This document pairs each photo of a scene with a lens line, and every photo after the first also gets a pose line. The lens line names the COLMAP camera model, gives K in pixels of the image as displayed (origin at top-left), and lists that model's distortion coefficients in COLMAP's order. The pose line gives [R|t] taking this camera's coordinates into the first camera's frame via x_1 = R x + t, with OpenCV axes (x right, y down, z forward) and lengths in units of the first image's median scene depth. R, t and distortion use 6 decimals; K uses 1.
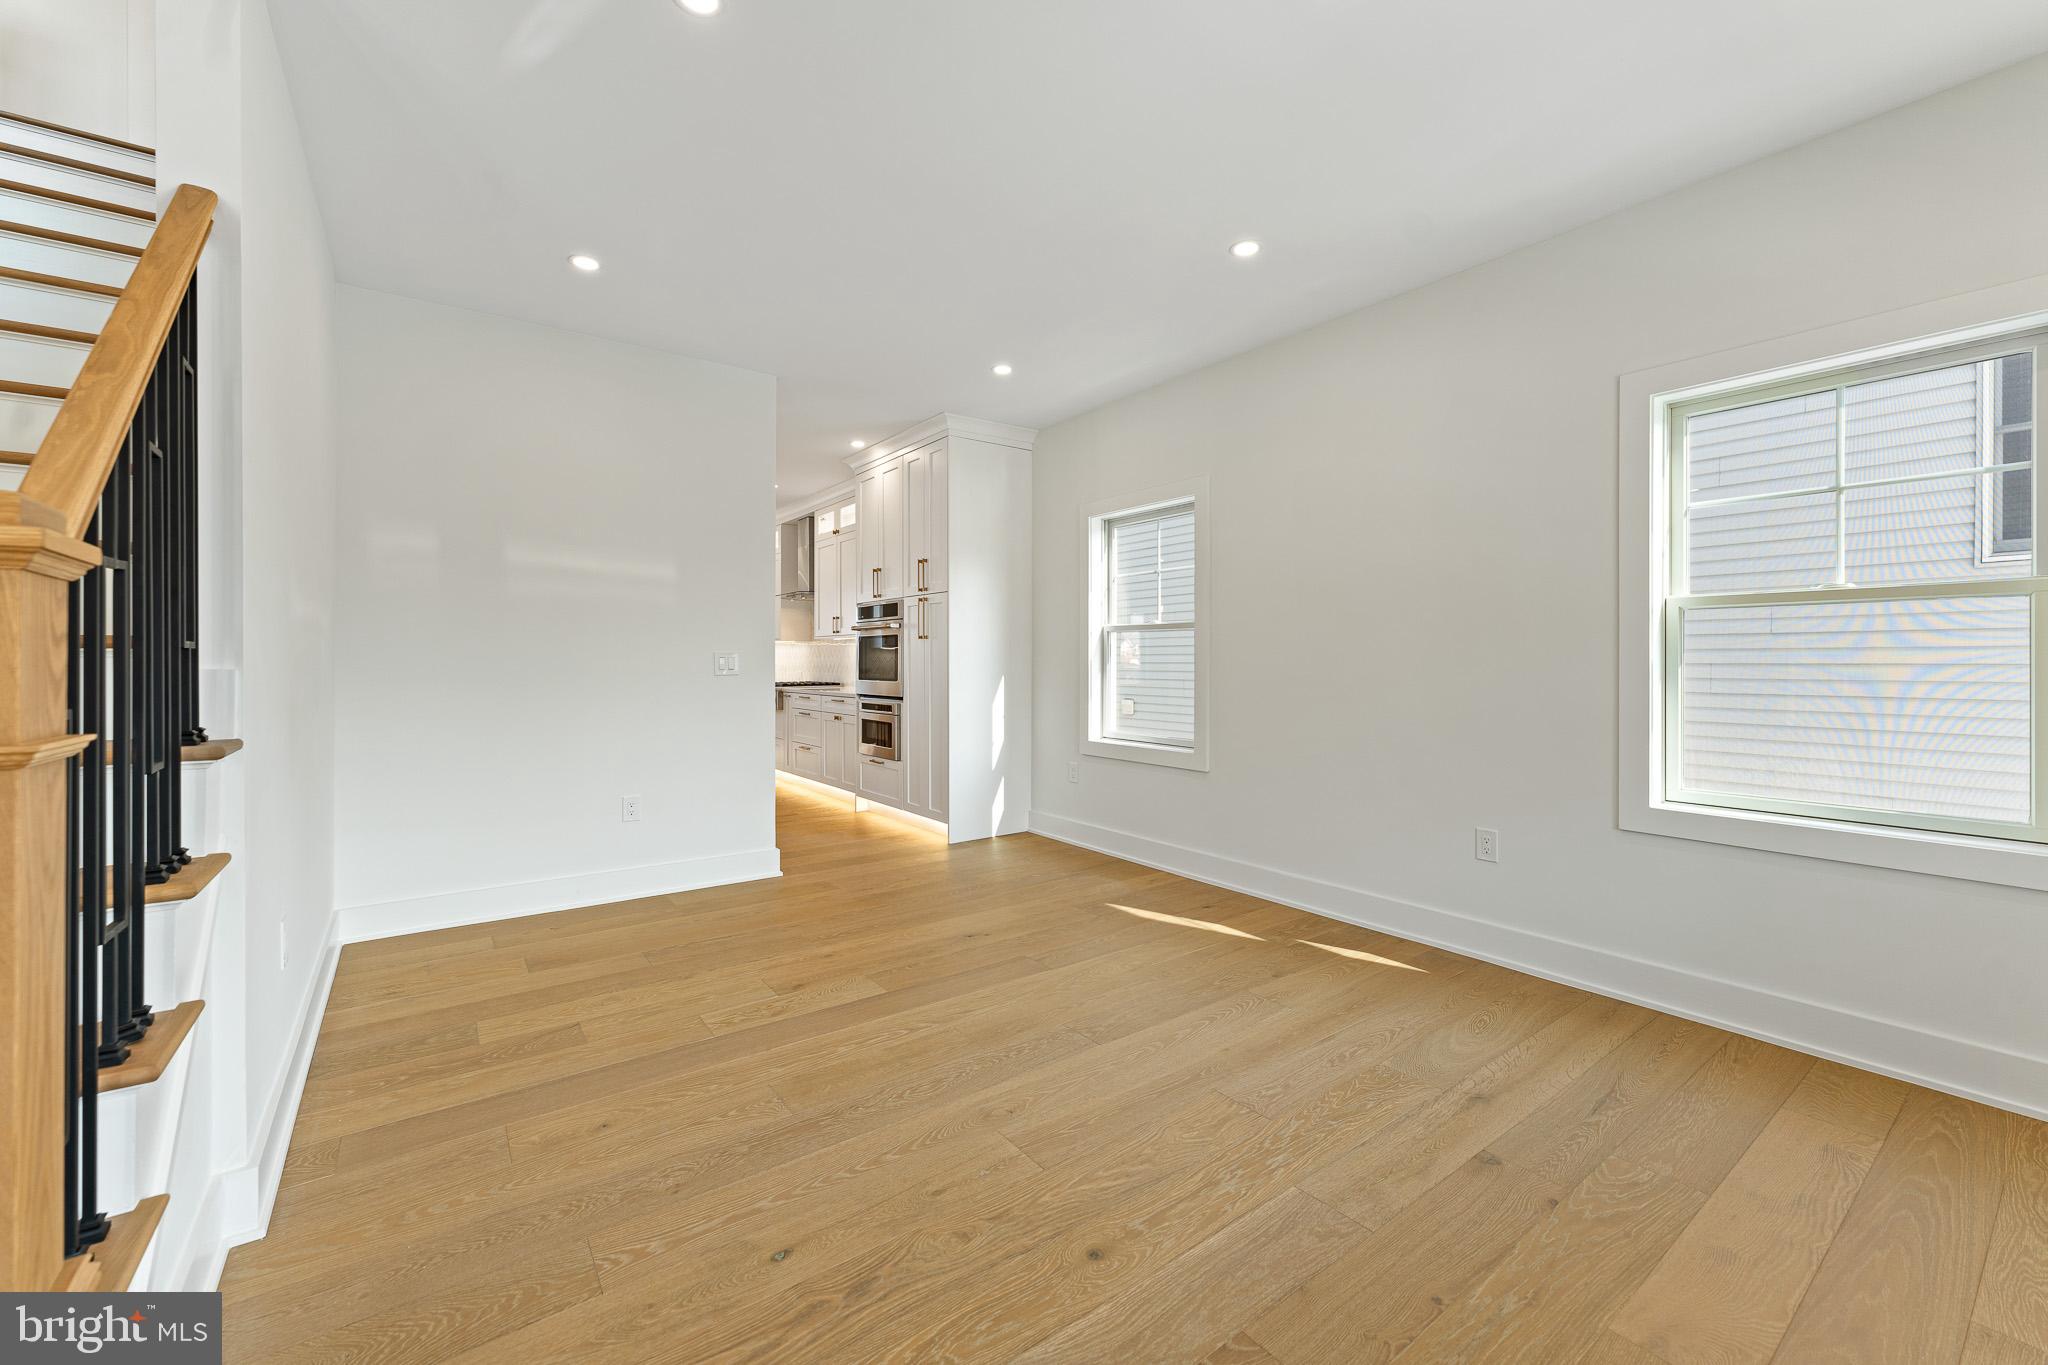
lens RADIAL K [[821.0, 0, 1026.2], [0, 821.0, 667.3], [0, 0, 1]] dist [0.001226, 0.000178]
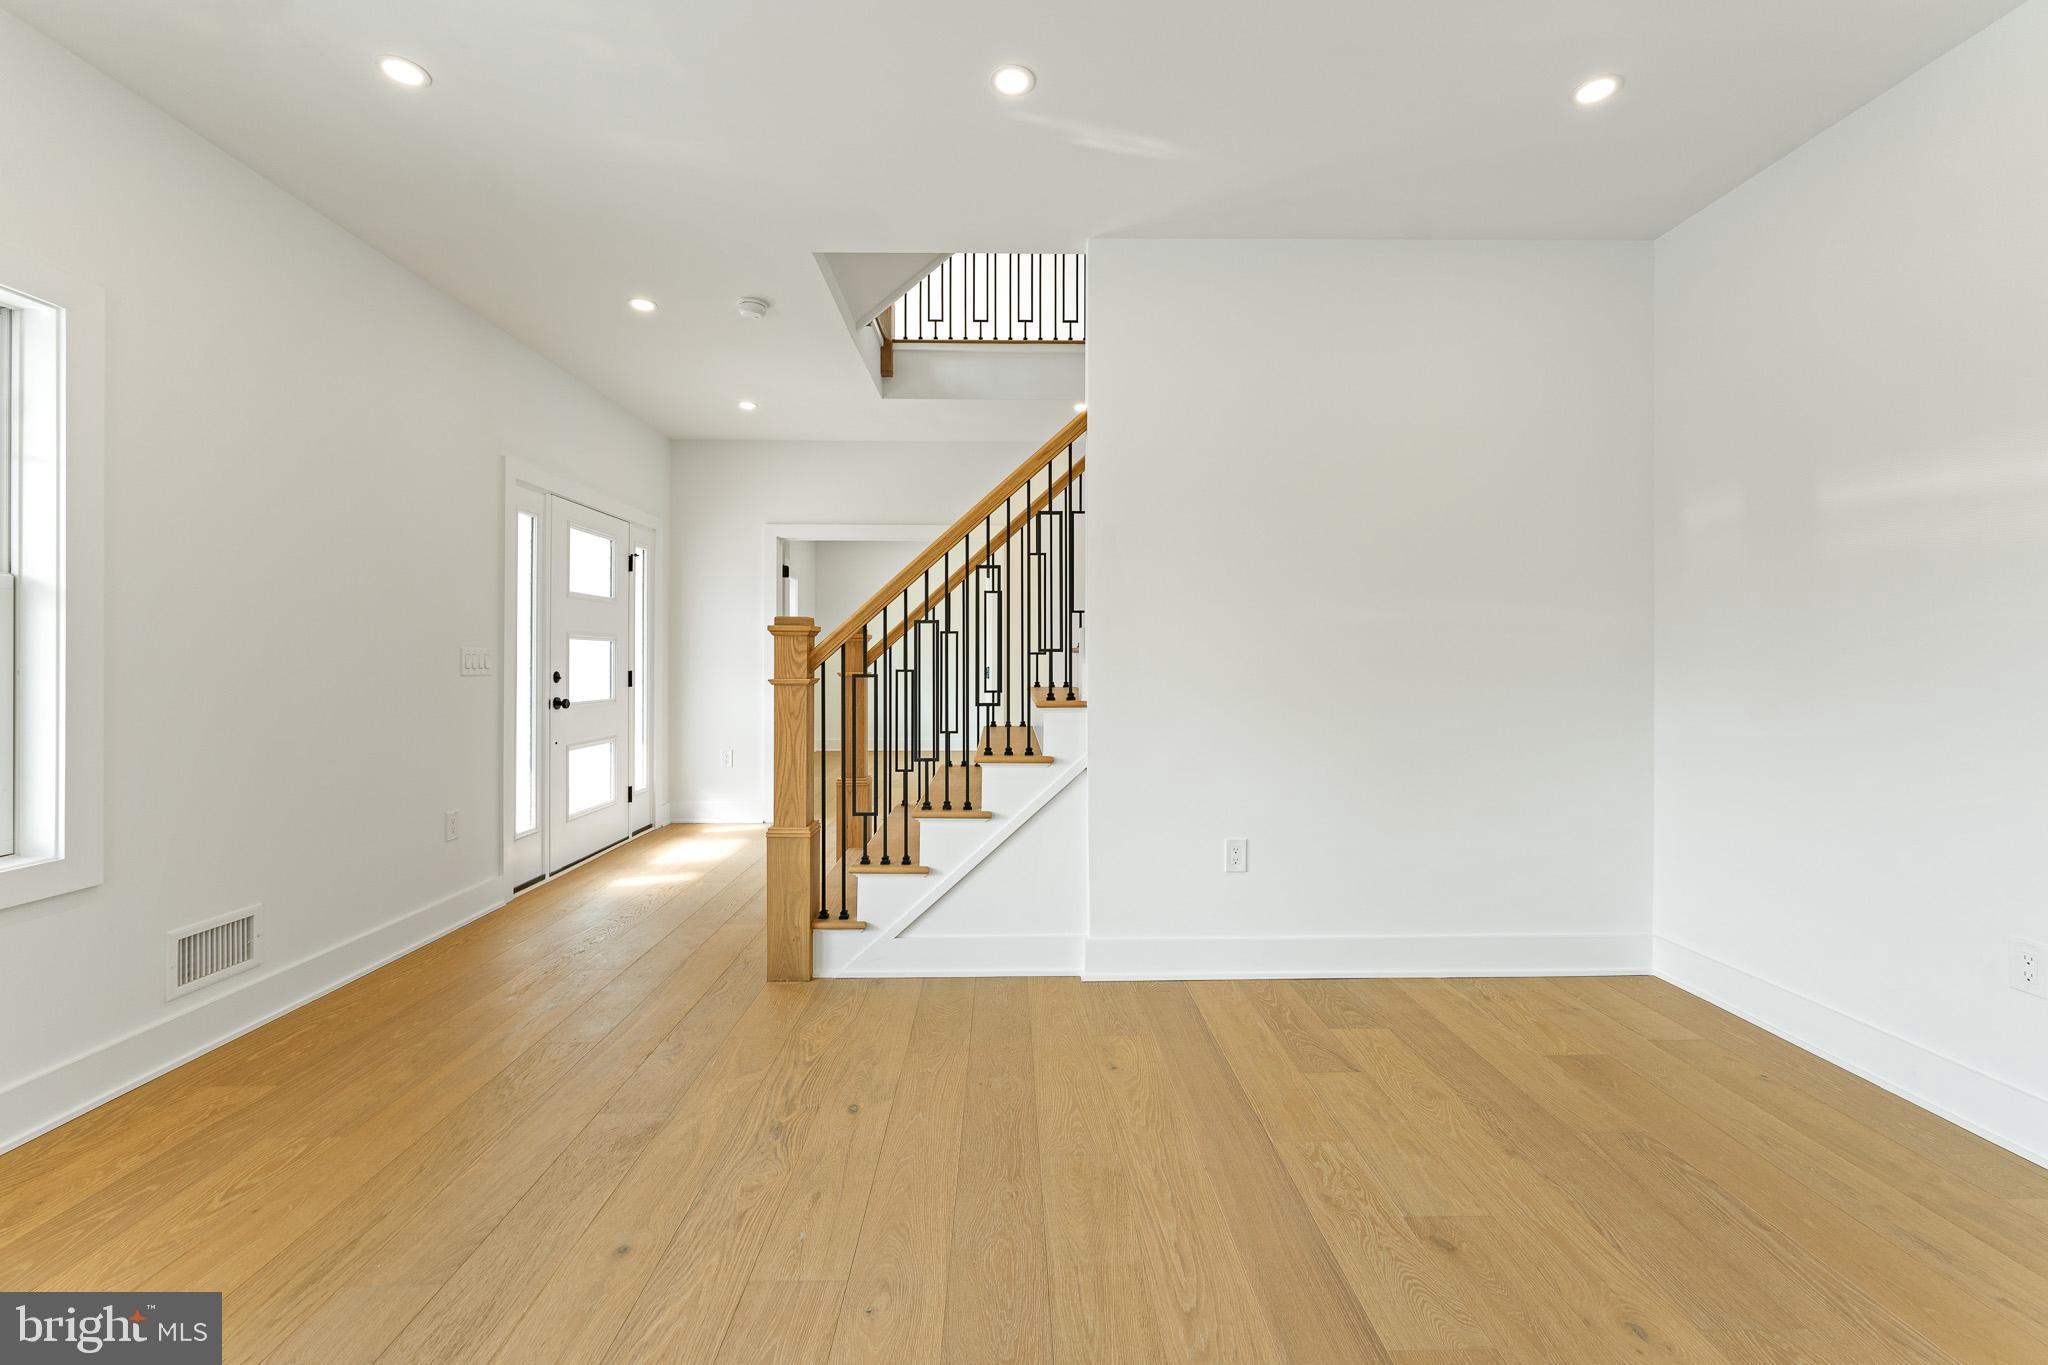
lens RADIAL K [[821.0, 0, 1028.4], [0, 821.0, 667.4], [0, 0, 1]] dist [0.001226, 0.000178]
pose [[-0.575181, 0.008804, -0.817979, 0.383922], [-0.006130, 0.999868, 0.015072, -0.011879], [0.818003, 0.013683, -0.575051, 1.232488]]
